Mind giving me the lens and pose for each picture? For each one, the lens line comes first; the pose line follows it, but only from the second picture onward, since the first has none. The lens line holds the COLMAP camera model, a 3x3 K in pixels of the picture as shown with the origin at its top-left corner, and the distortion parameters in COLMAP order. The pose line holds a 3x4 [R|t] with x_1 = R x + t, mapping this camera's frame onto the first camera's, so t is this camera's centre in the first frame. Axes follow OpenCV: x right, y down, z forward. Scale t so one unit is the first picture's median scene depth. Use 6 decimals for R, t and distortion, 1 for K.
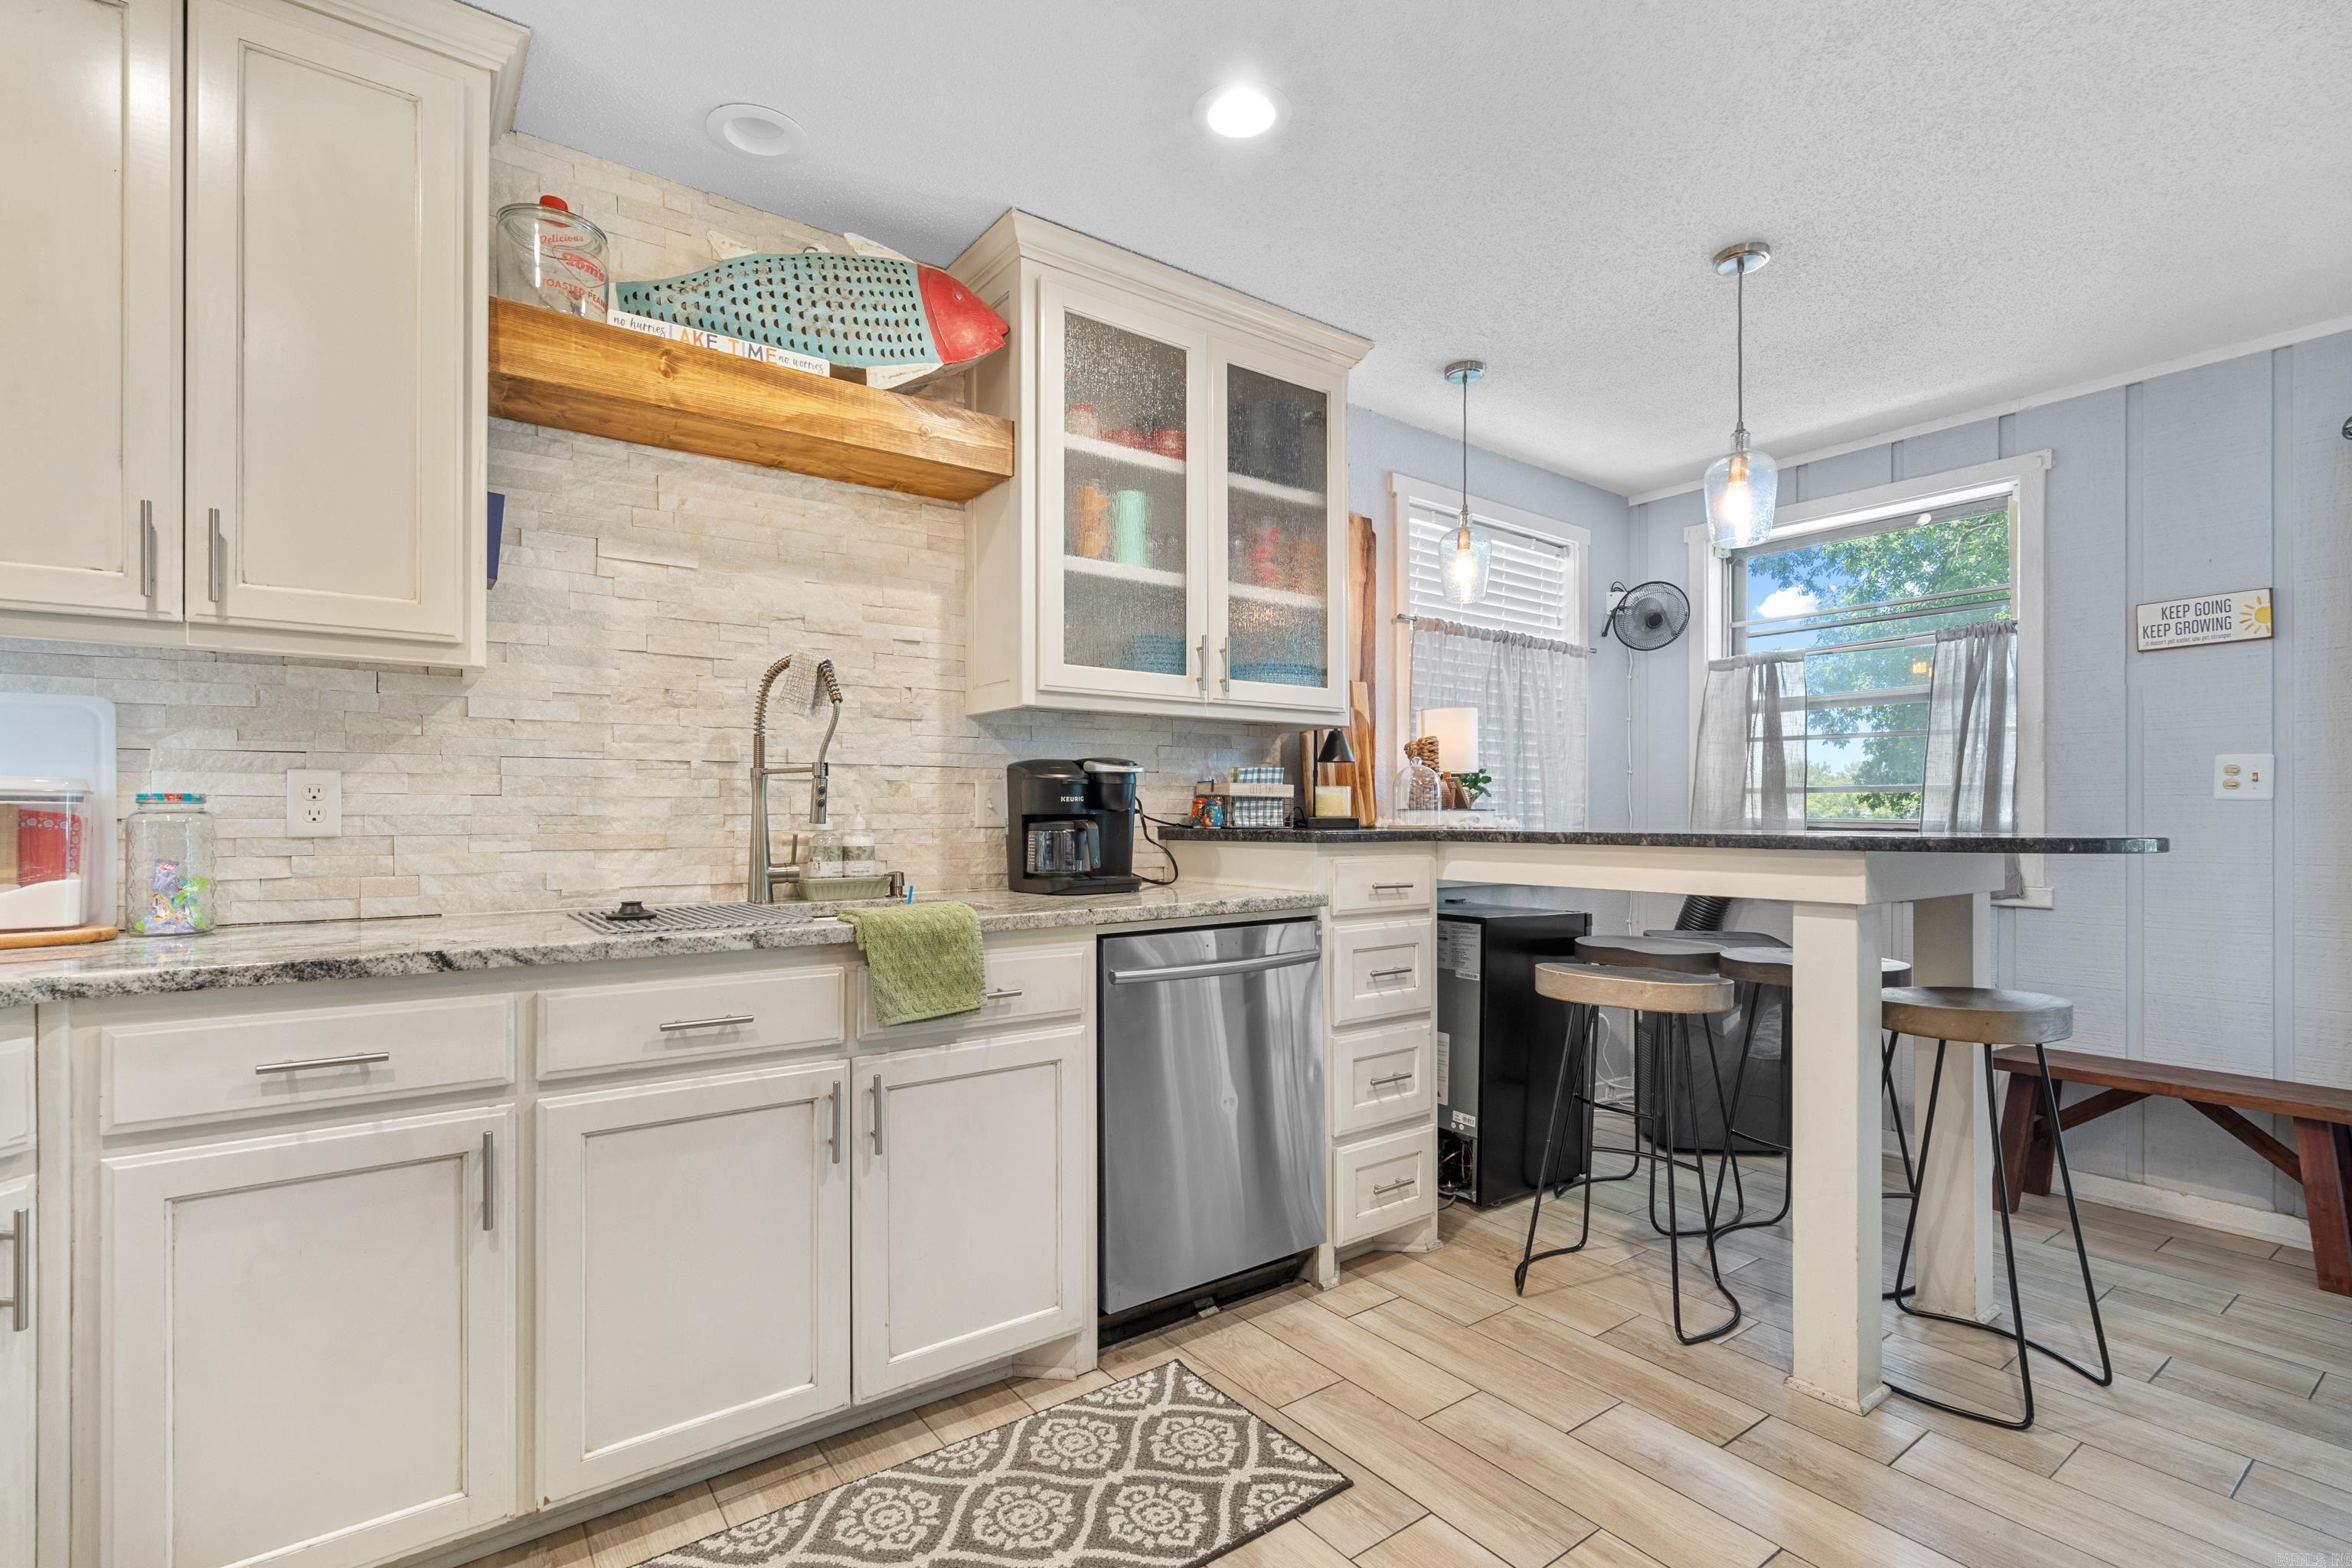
lens RADIAL K [[1061.8, 0, 1171.7], [0, 1061.8, 801.4], [0, 0, 1]] dist [-0.007737, 0.001560]
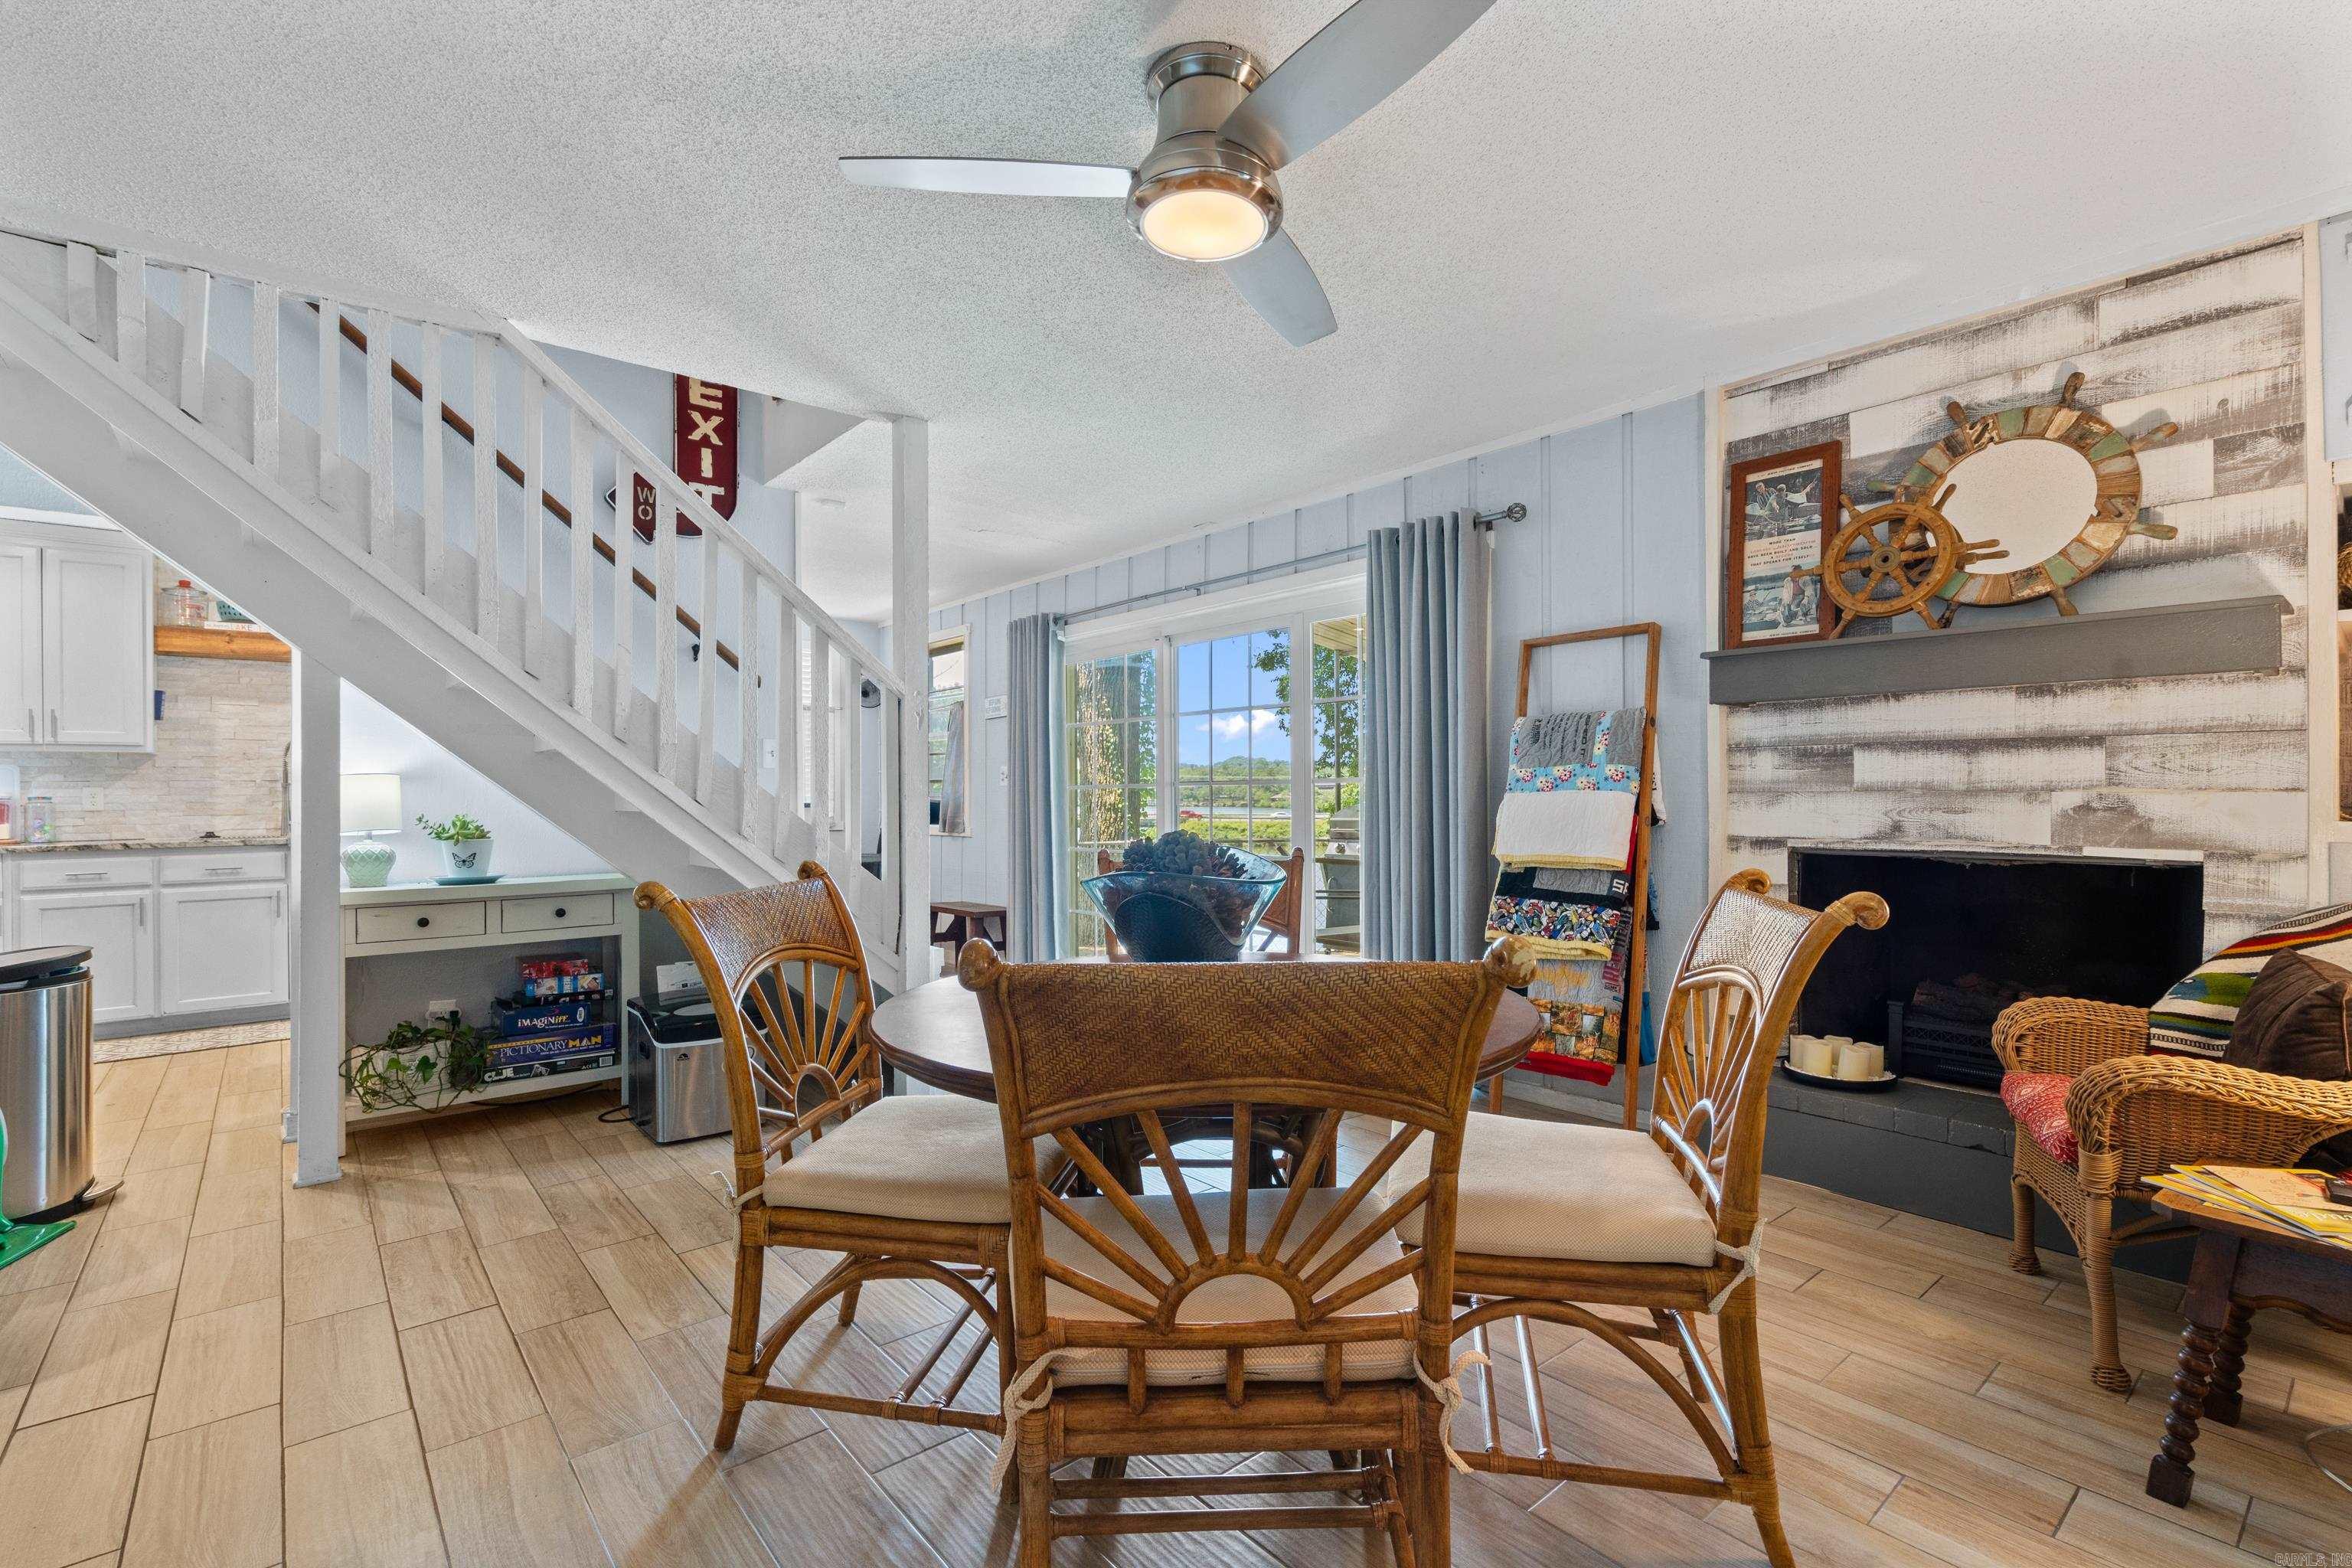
lens RADIAL K [[1061.8, 0, 1179.3], [0, 1061.8, 778.1], [0, 0, 1]] dist [-0.007737, 0.001560]
pose [[0.997879, -0.011869, 0.064004, 2.025658], [0.012099, 0.999922, -0.003209, -0.010669], [-0.063961, 0.003976, 0.997944, -2.127613]]
